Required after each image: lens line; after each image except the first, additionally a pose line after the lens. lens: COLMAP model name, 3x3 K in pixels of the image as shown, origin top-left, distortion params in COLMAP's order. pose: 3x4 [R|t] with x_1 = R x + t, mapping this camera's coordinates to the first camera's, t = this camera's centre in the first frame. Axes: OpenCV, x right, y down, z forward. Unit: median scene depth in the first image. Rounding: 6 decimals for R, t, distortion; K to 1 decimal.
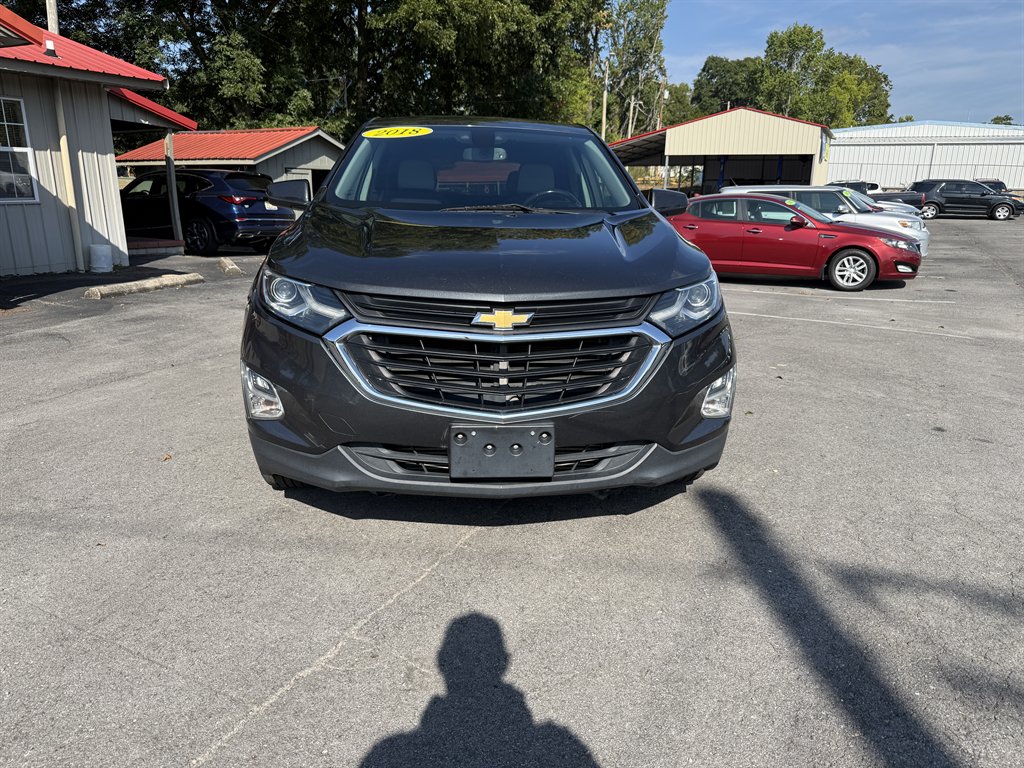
lens RADIAL K [[724.5, 0, 509.1], [0, 724.5, 377.2], [0, 0, 1]] dist [0.015144, -0.018859]
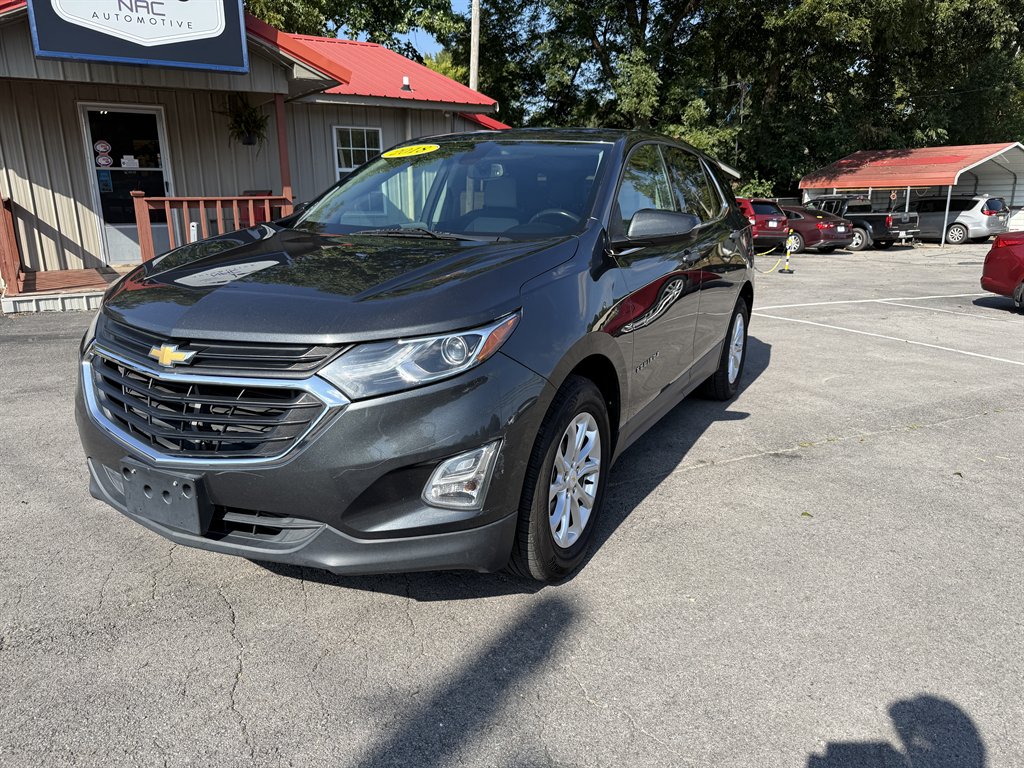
lens RADIAL K [[724.5, 0, 517.9], [0, 724.5, 386.6], [0, 0, 1]] dist [0.015144, -0.018859]
pose [[0.849553, 0.127374, -0.511894, 0.080802], [-0.126981, 0.991255, 0.035913, -0.012307], [0.511992, 0.034491, 0.858297, 0.040888]]
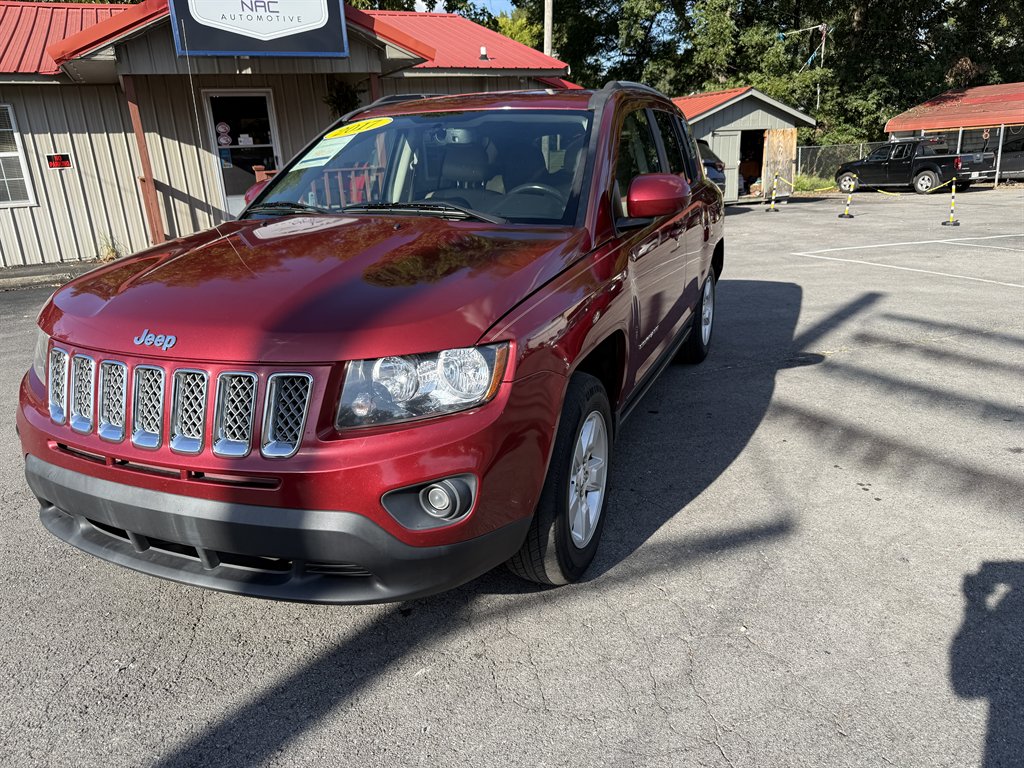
lens RADIAL K [[724.5, 0, 522.2], [0, 724.5, 387.1], [0, 0, 1]] dist [0.015144, -0.018859]
pose [[0.793118, 0.144014, -0.591797, 0.110494], [-0.104337, 0.989406, 0.100941, -0.003712], [0.600065, -0.018311, 0.799742, 0.004868]]
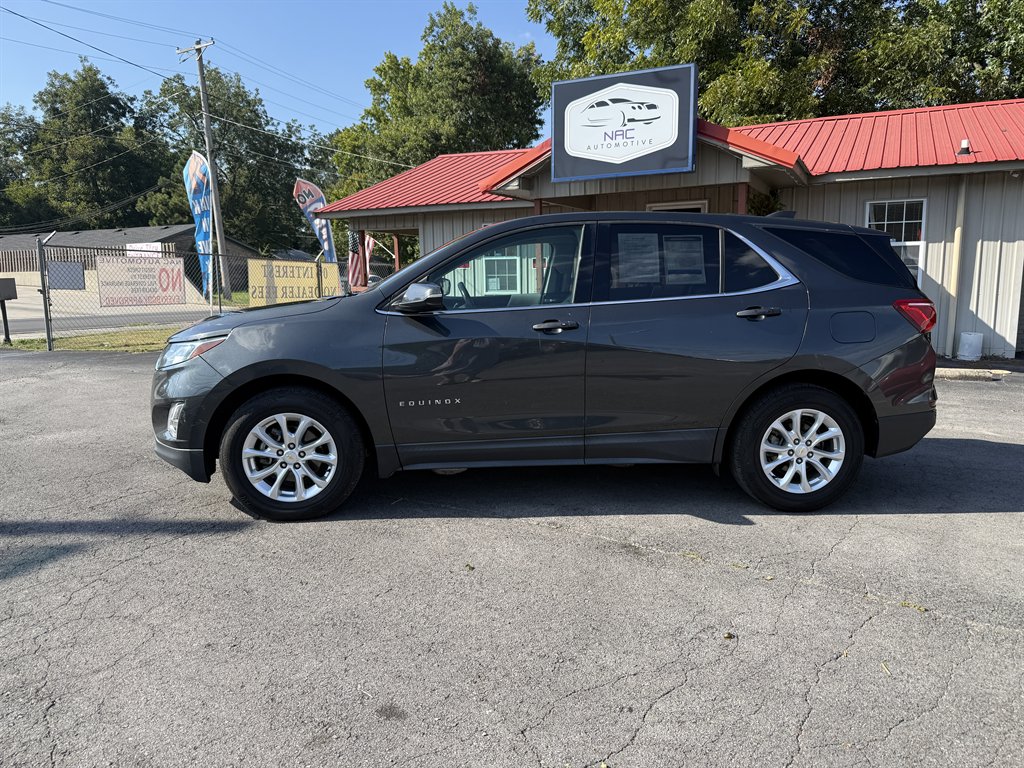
lens RADIAL K [[724.5, 0, 515.4], [0, 724.5, 386.2], [0, 0, 1]] dist [0.015144, -0.018859]
pose [[-0.000748, 0.142564, -0.989785, 0.192811], [-0.244088, 0.959822, 0.138433, -0.045714], [0.969753, 0.241698, 0.034080, 0.178240]]
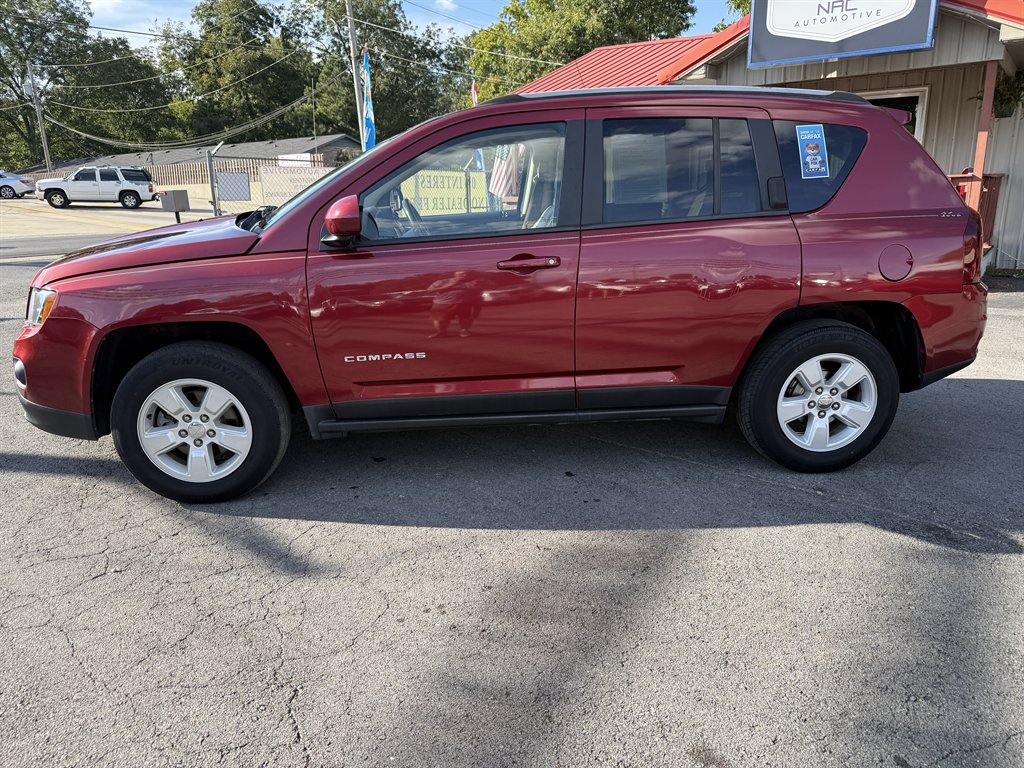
lens RADIAL K [[724.5, 0, 511.1], [0, 724.5, 386.0], [0, 0, 1]] dist [0.015144, -0.018859]
pose [[-0.183927, 0.256700, -0.948829, 0.167855], [-0.231593, 0.926804, 0.295635, -0.039058], [0.955267, 0.274117, -0.111014, 0.155014]]
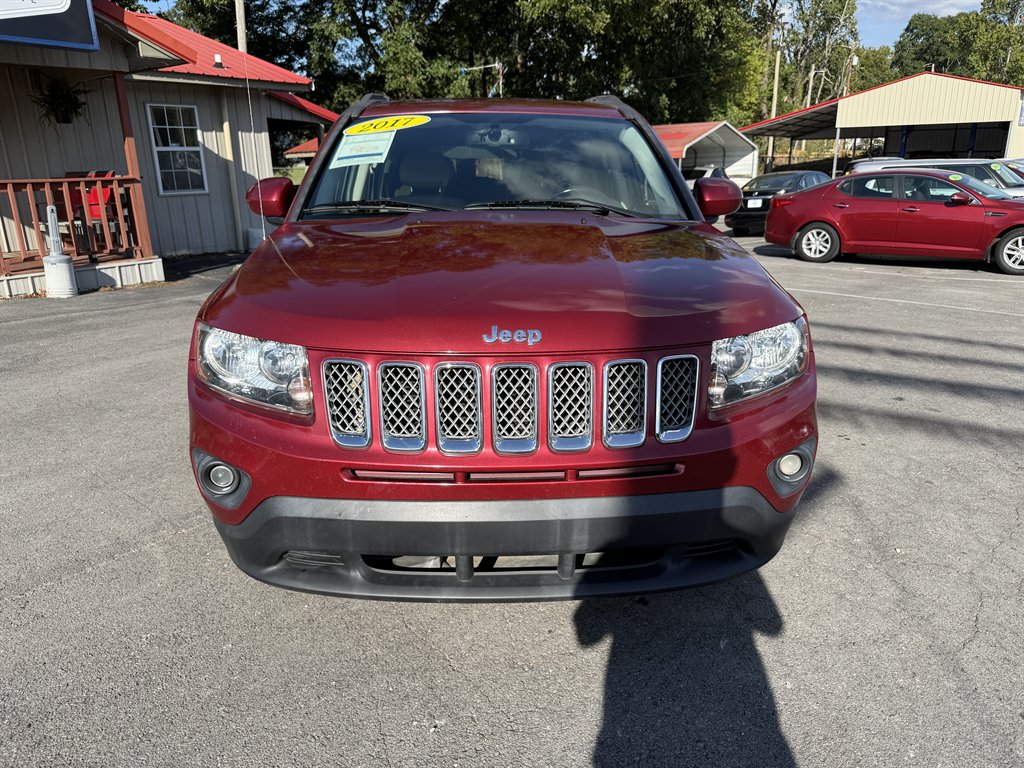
lens RADIAL K [[724.5, 0, 515.8], [0, 724.5, 387.0], [0, 0, 1]] dist [0.015144, -0.018859]
pose [[0.975177, 0.040718, -0.217651, 0.049700], [-0.032623, 0.998640, 0.040660, 0.005218], [0.219010, -0.032550, 0.975179, -0.025766]]
